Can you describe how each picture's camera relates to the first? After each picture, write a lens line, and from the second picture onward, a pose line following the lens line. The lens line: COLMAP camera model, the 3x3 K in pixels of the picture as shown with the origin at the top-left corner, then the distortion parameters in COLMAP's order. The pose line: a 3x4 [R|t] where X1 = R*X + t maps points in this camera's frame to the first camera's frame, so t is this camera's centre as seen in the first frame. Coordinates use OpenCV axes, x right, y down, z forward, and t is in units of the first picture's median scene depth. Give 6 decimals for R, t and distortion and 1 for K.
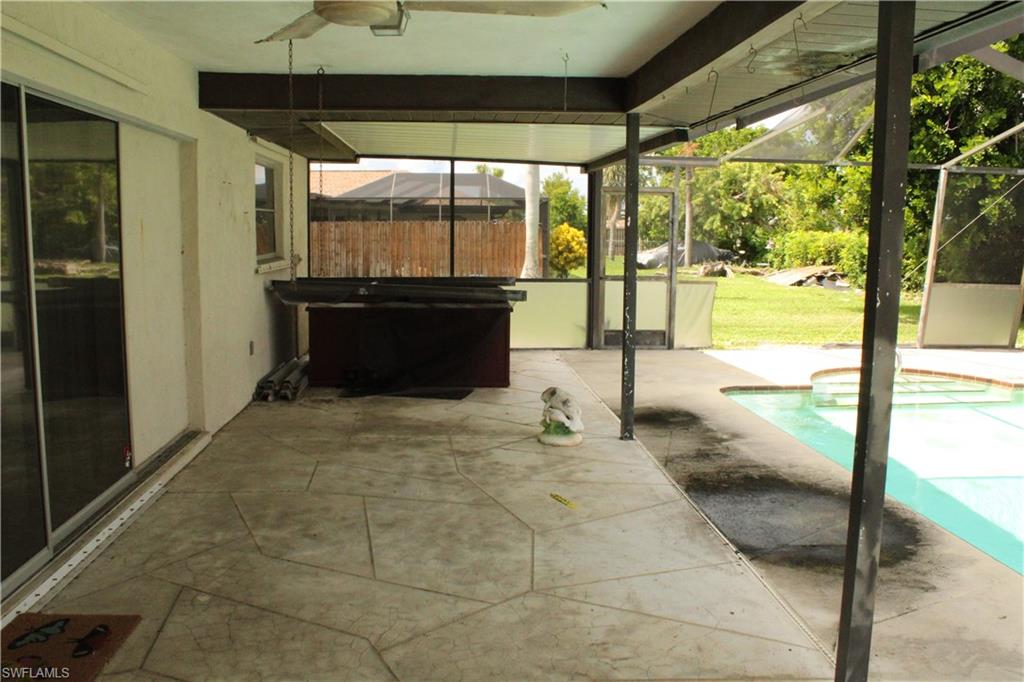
lens RADIAL K [[859.5, 0, 517.0], [0, 859.5, 336.7], [0, 0, 1]] dist [-0.168900, 0.148076]
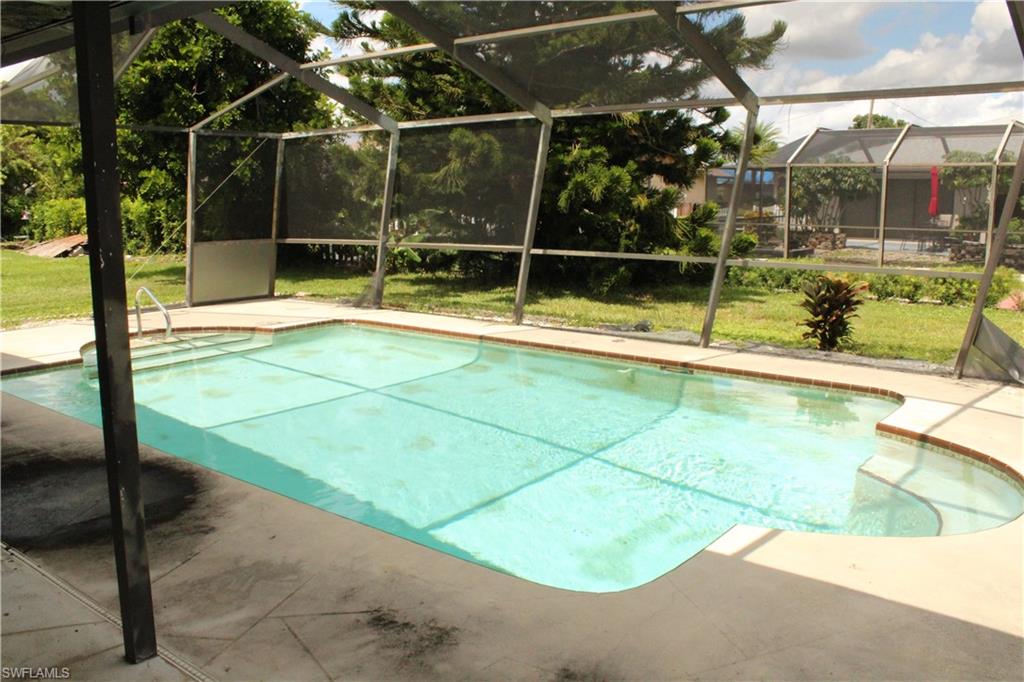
lens RADIAL K [[859.5, 0, 517.0], [0, 859.5, 336.7], [0, 0, 1]] dist [-0.168900, 0.148076]
pose [[0.684032, -0.135133, 0.716826, 0.008910], [0.104927, 0.990699, 0.086635, 0.002131], [-0.721866, 0.015953, 0.691849, -0.007162]]
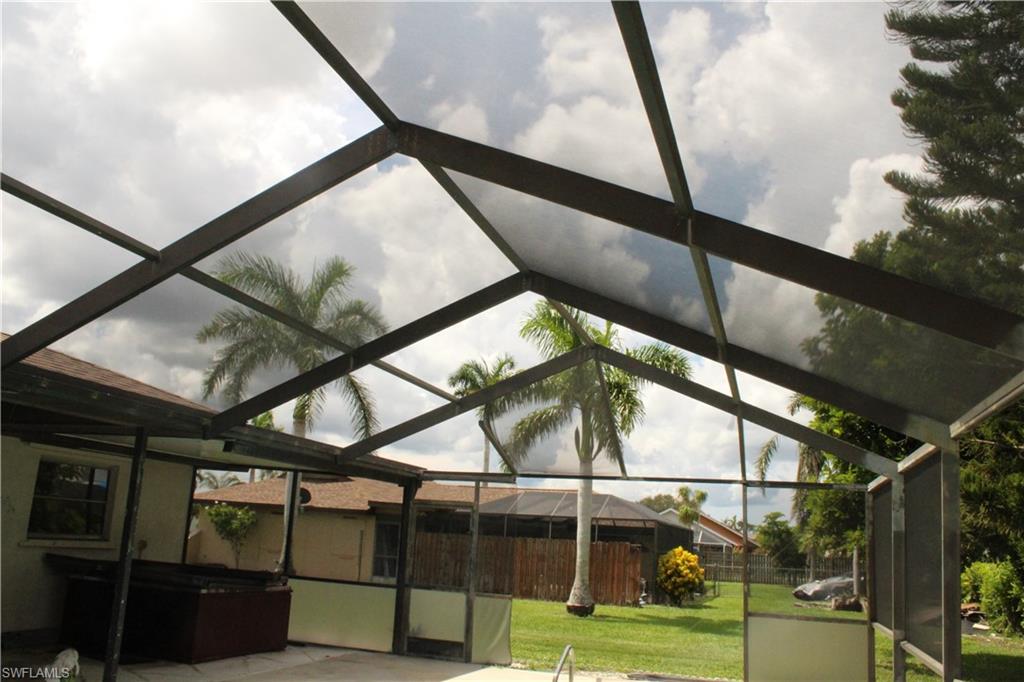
lens RADIAL K [[866.9, 0, 510.1], [0, 866.9, 342.7], [0, 0, 1]] dist [-0.160917, 0.144298]
pose [[0.927622, -0.039122, -0.371467, 0.478824], [-0.096296, 0.935834, -0.339030, -0.002632], [0.360895, 0.350262, 0.864333, 0.023744]]
